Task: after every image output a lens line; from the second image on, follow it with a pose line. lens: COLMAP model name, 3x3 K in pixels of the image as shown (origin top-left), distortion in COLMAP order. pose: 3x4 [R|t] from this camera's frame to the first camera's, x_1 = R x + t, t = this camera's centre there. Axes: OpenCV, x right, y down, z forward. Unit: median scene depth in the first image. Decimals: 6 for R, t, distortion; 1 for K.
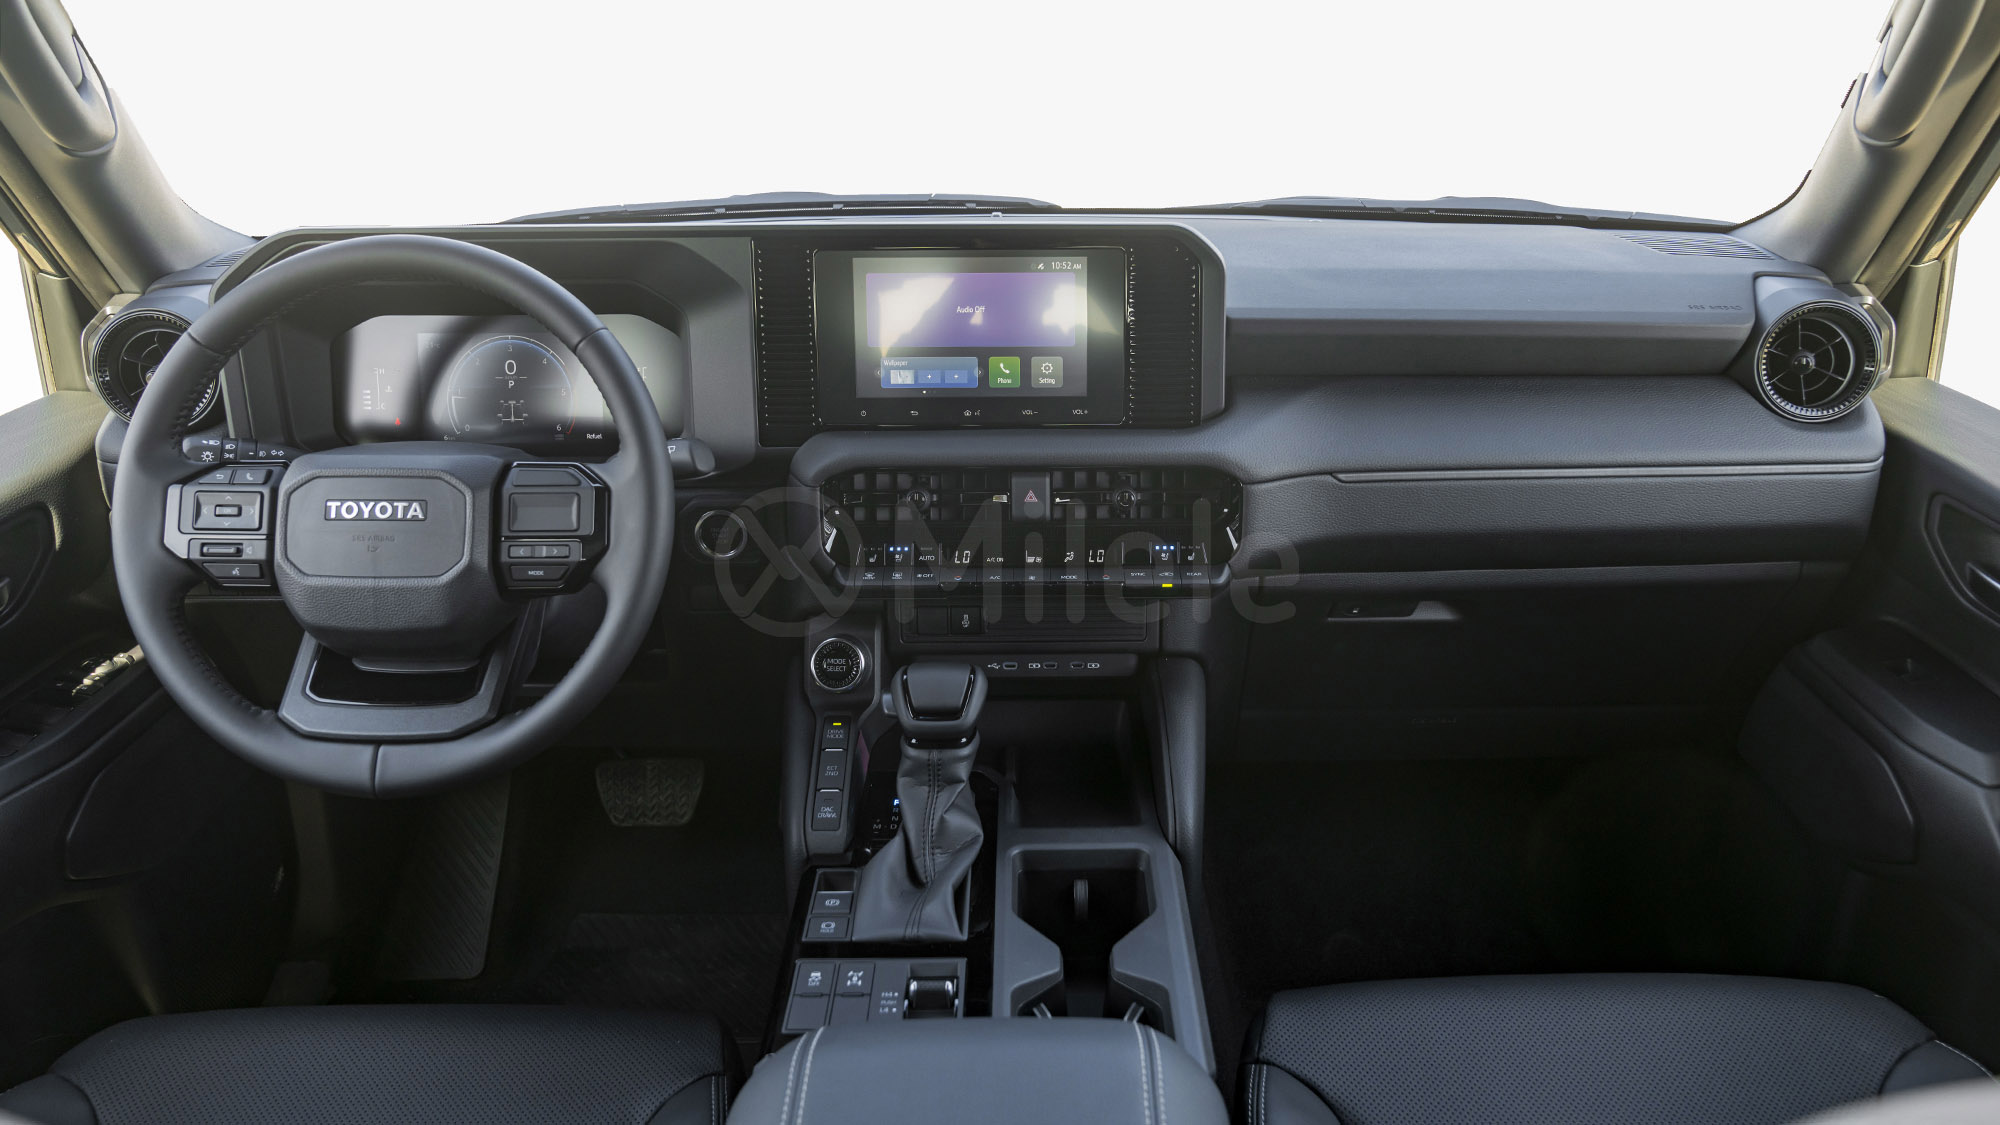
lens RADIAL K [[1060.6, 0, 1020.0], [0, 1060.6, 563.5], [0, 0, 1]] dist [-0.054053, -0.000027]
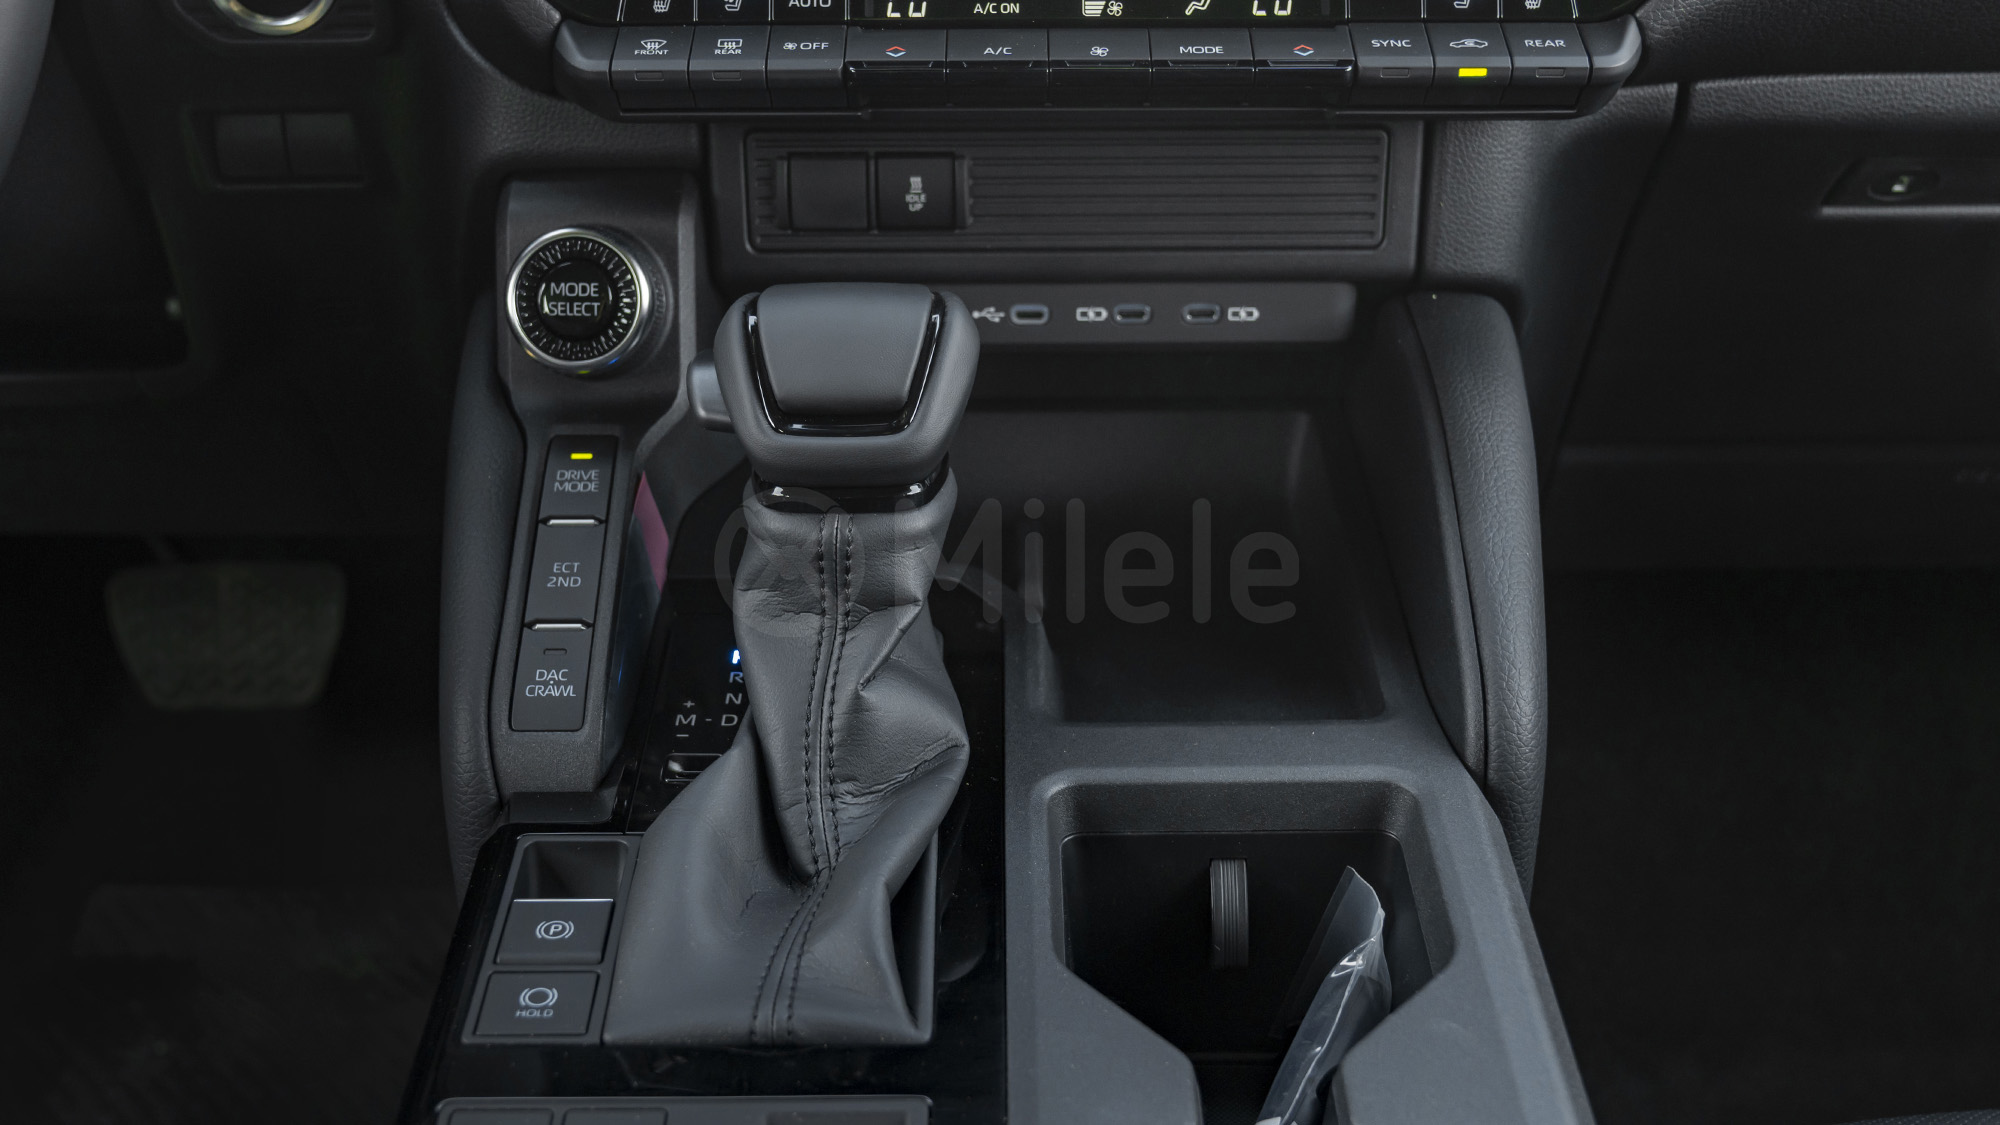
lens RADIAL K [[1801.7, 0, 1000.0], [0, 1801.7, 562.5], [0, 0, 1]] dist [-0.075953, -0.000417]
pose [[0.999991, 0.002186, 0.003553, -0.025569], [-0.002757, 0.985499, 0.169662, 0.085363], [-0.003130, -0.169670, 0.985496, 0.380607]]
